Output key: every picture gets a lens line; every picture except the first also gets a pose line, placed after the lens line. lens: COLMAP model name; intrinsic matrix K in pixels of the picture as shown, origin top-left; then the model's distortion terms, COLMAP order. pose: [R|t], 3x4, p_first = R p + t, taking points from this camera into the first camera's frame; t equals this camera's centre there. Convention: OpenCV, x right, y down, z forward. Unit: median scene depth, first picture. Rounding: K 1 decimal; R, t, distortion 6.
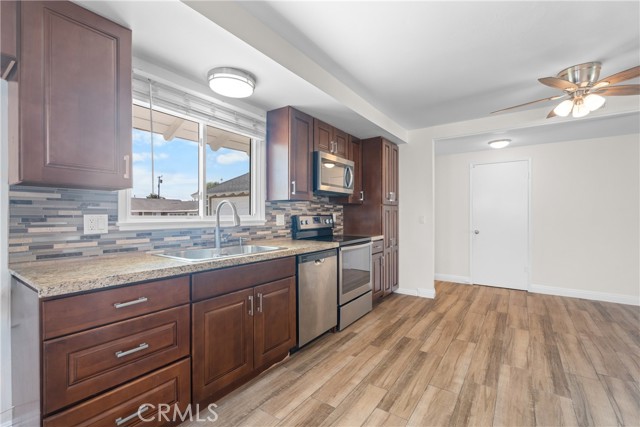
lens RADIAL K [[282.0, 0, 321.8], [0, 282.0, 217.6], [0, 0, 1]] dist [0.002486, -0.002902]
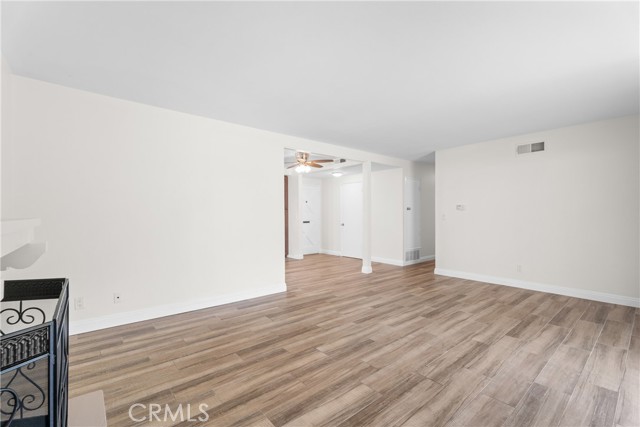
lens RADIAL K [[282.0, 0, 321.7], [0, 282.0, 214.1], [0, 0, 1]] dist [0.002486, -0.002902]
pose [[0.968352, -0.002532, -0.249576, 1.574142], [-0.000364, 0.999933, -0.011557, 0.014910], [0.249588, 0.011282, 0.968286, -1.189053]]
